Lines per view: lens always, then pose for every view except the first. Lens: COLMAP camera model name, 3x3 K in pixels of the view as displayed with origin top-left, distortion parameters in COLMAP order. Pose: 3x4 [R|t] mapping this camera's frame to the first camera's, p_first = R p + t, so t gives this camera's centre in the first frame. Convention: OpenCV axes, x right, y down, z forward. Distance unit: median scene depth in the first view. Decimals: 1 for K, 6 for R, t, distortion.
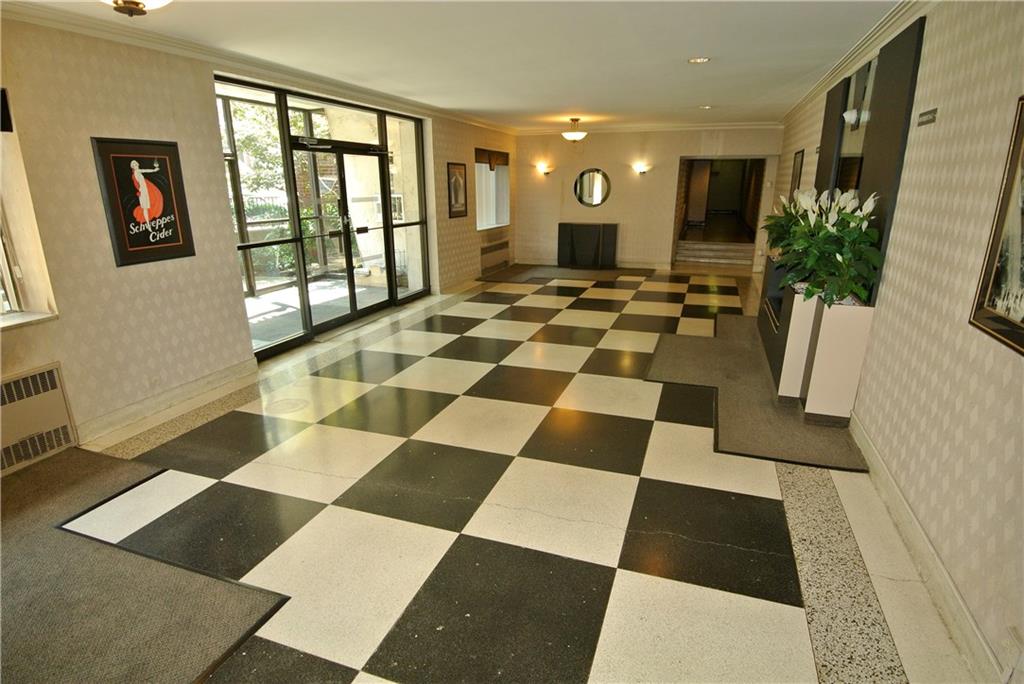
lens RADIAL K [[548.2, 0, 513.4], [0, 548.2, 346.9], [0, 0, 1]] dist [-0.009078, -0.016397]
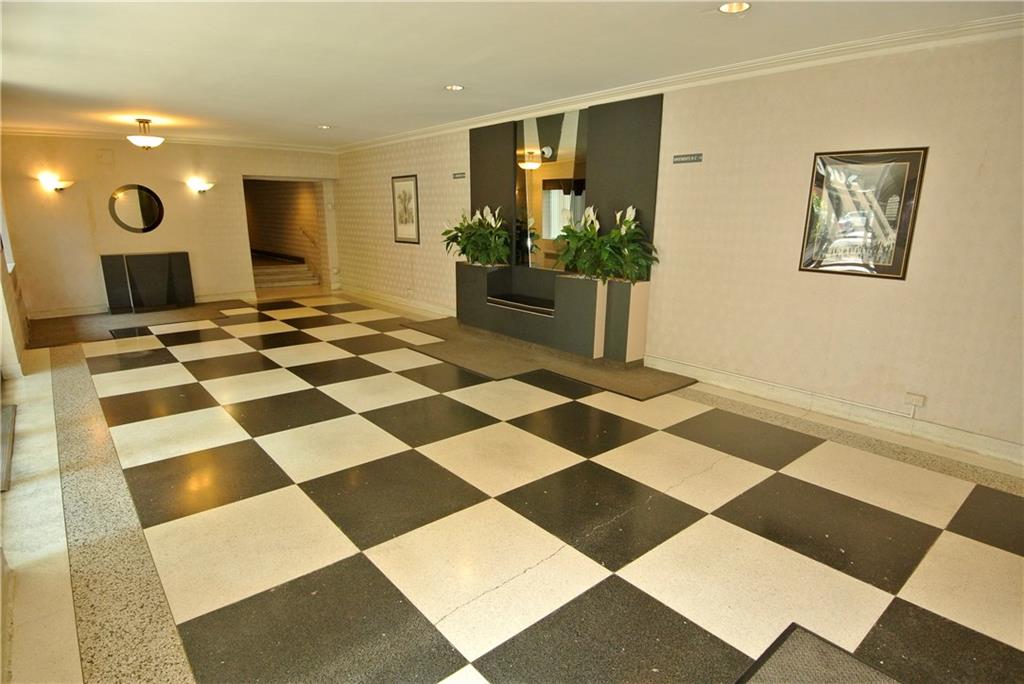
lens RADIAL K [[548.2, 0, 510.2], [0, 548.2, 342.5], [0, 0, 1]] dist [-0.009078, -0.016397]
pose [[0.516015, -0.191959, 0.834794, -0.409806], [0.238083, 0.968307, 0.075492, -0.055927], [-0.822828, 0.159795, 0.545362, 0.255162]]
